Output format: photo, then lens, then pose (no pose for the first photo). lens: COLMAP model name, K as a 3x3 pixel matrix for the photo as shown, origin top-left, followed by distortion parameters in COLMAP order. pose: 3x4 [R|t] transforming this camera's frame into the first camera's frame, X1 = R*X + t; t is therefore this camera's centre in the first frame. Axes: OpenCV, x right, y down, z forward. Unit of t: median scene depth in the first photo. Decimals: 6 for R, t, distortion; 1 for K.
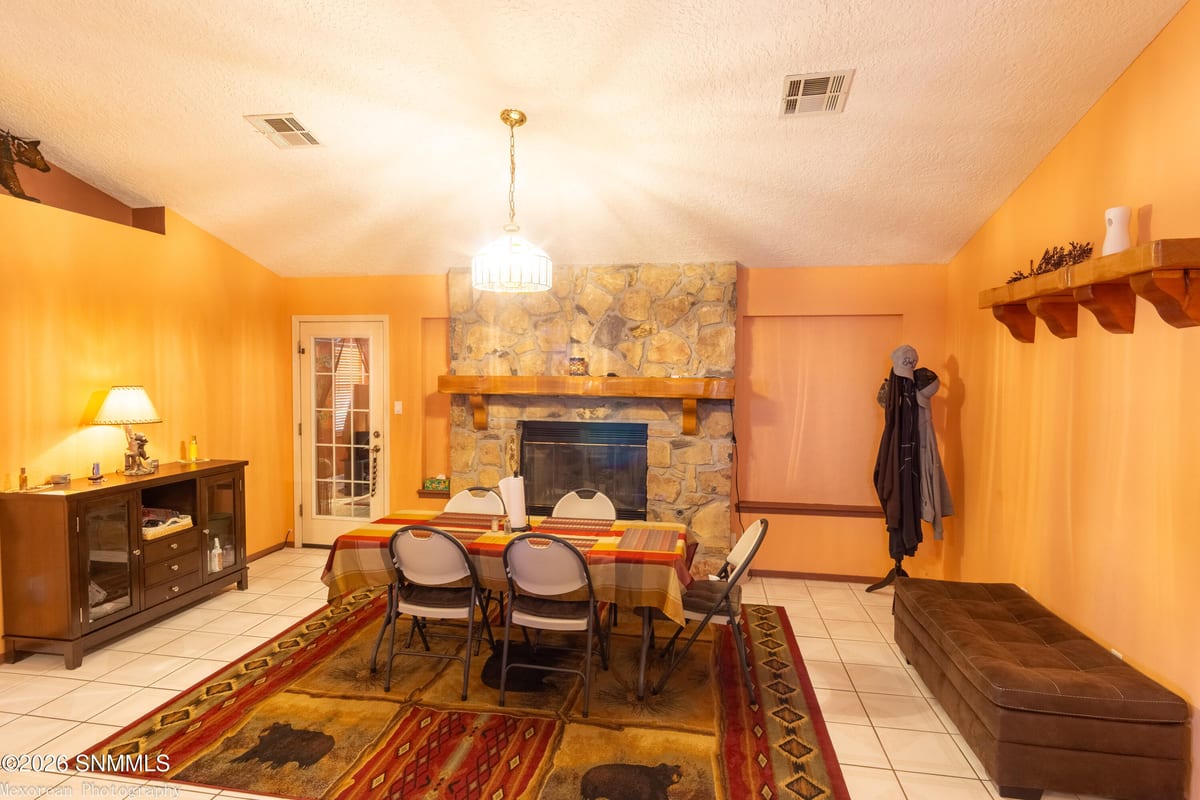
lens RADIAL K [[634.2, 0, 593.5], [0, 634.2, 397.1], [0, 0, 1]] dist [0.011583, -0.000349]
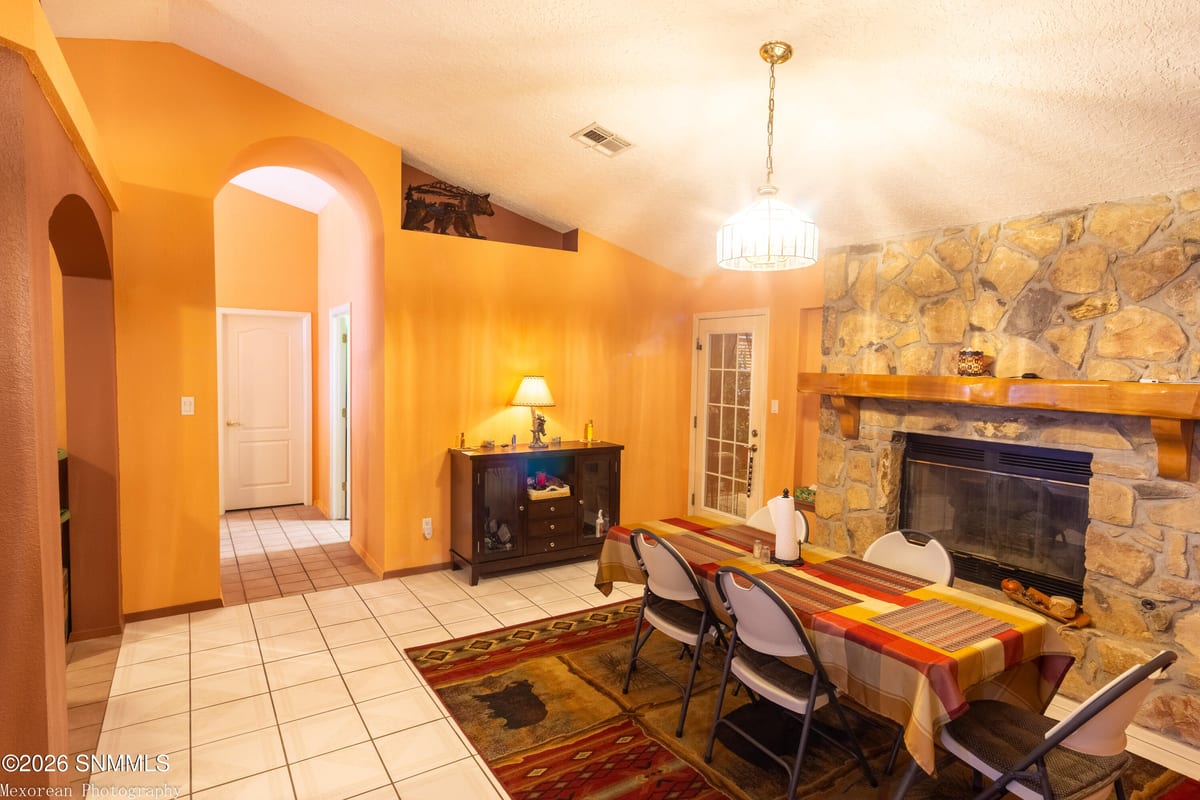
lens RADIAL K [[634.2, 0, 593.5], [0, 634.2, 397.1], [0, 0, 1]] dist [0.011583, -0.000349]
pose [[0.679201, 0.045888, -0.732517, 0.216584], [-0.044367, 0.998785, 0.021431, -0.006143], [0.732611, 0.017944, 0.680411, 0.189424]]
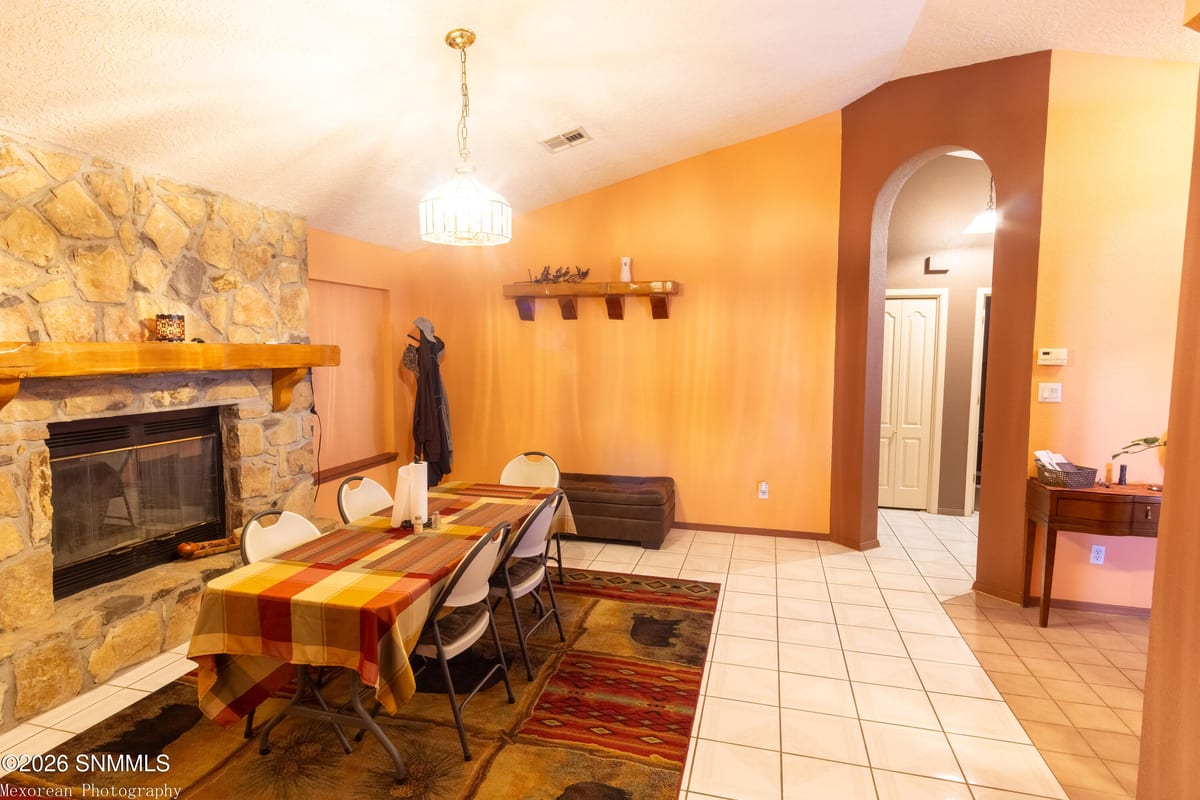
lens RADIAL K [[634.2, 0, 593.5], [0, 634.2, 397.1], [0, 0, 1]] dist [0.011583, -0.000349]
pose [[0.093075, -0.087671, 0.991792, -0.658050], [0.038435, 0.995690, 0.084408, -0.015440], [-0.994917, 0.030263, 0.096044, 0.494847]]
